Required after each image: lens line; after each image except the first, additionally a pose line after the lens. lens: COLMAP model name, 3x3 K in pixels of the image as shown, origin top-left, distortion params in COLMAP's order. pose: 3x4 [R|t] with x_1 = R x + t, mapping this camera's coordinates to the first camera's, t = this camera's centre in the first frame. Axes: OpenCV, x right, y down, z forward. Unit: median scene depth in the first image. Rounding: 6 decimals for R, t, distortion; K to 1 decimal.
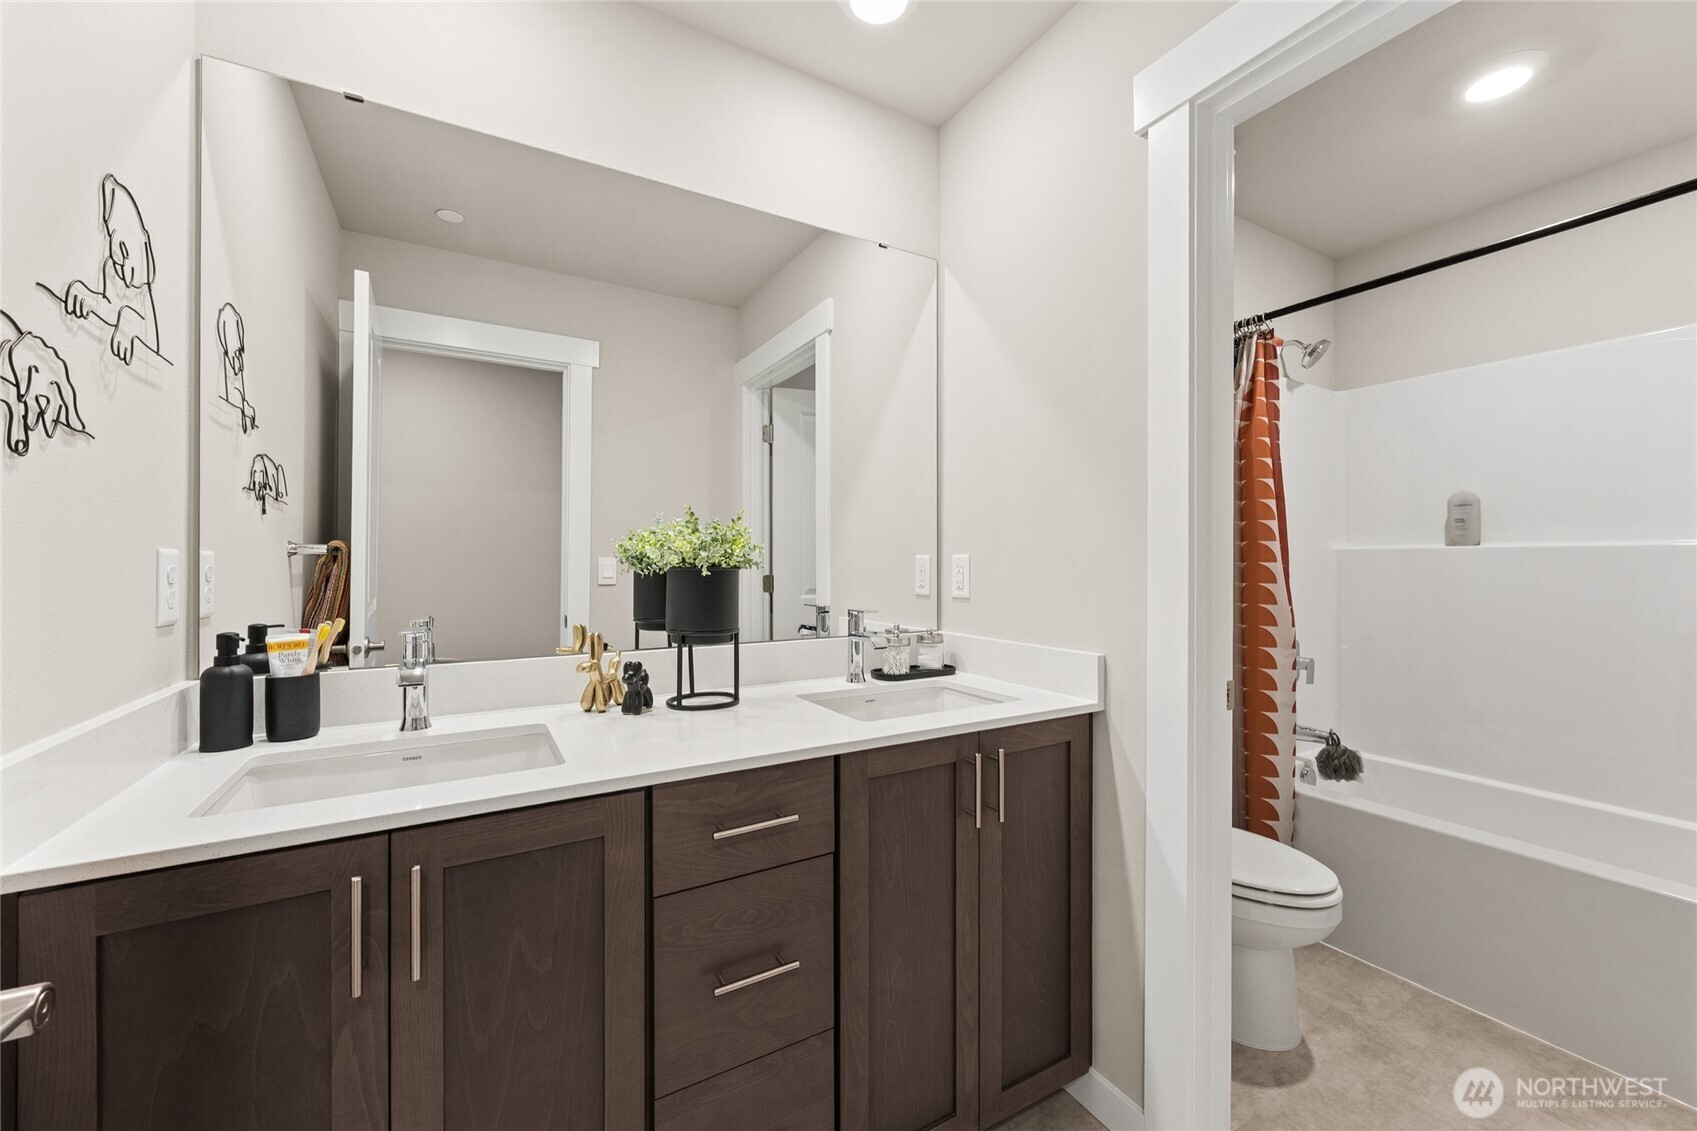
lens RADIAL K [[662.9, 0, 850.3], [0, 662.9, 563.9], [0, 0, 1]] dist [-0.000172, -0.000023]
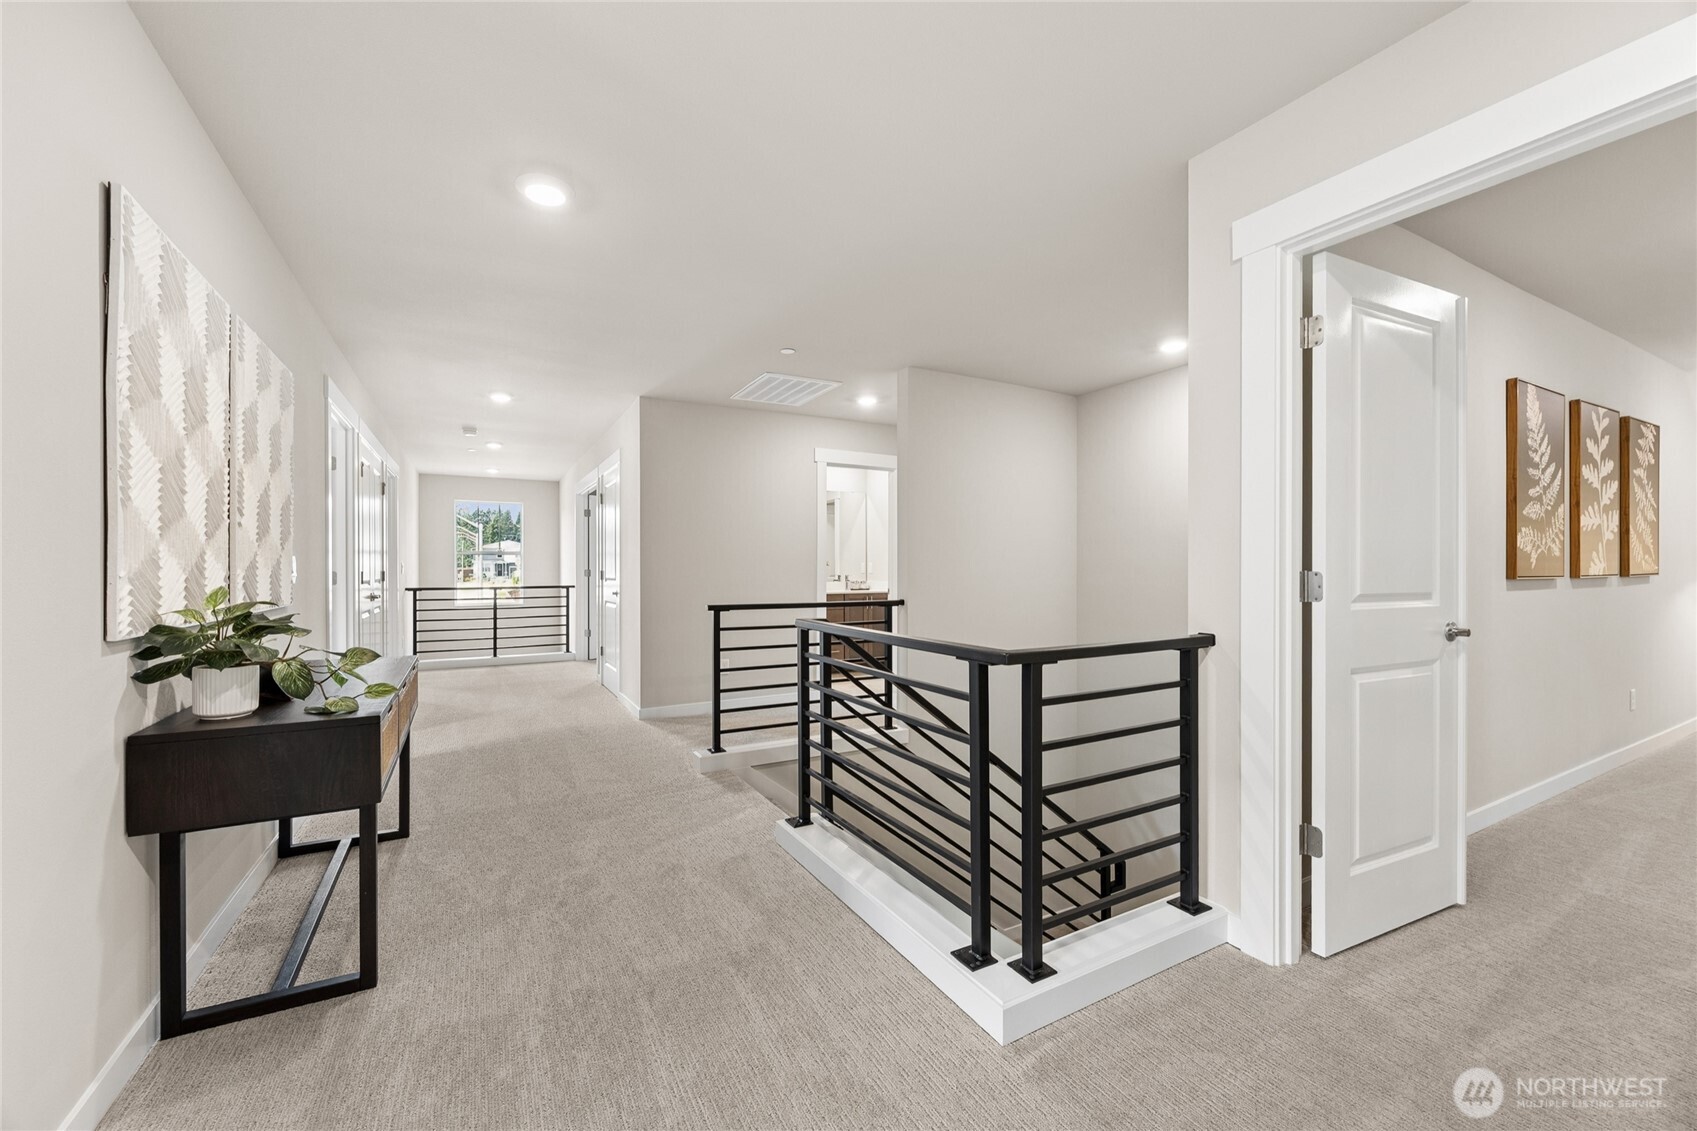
lens RADIAL K [[662.9, 0, 842.7], [0, 662.9, 565.0], [0, 0, 1]] dist [-0.000172, -0.000023]
pose [[0.999966, -0.001362, -0.008110, 0.018470], [0.001374, 0.999998, 0.001451, -0.009053], [0.008108, -0.001462, 0.999966, -3.419870]]
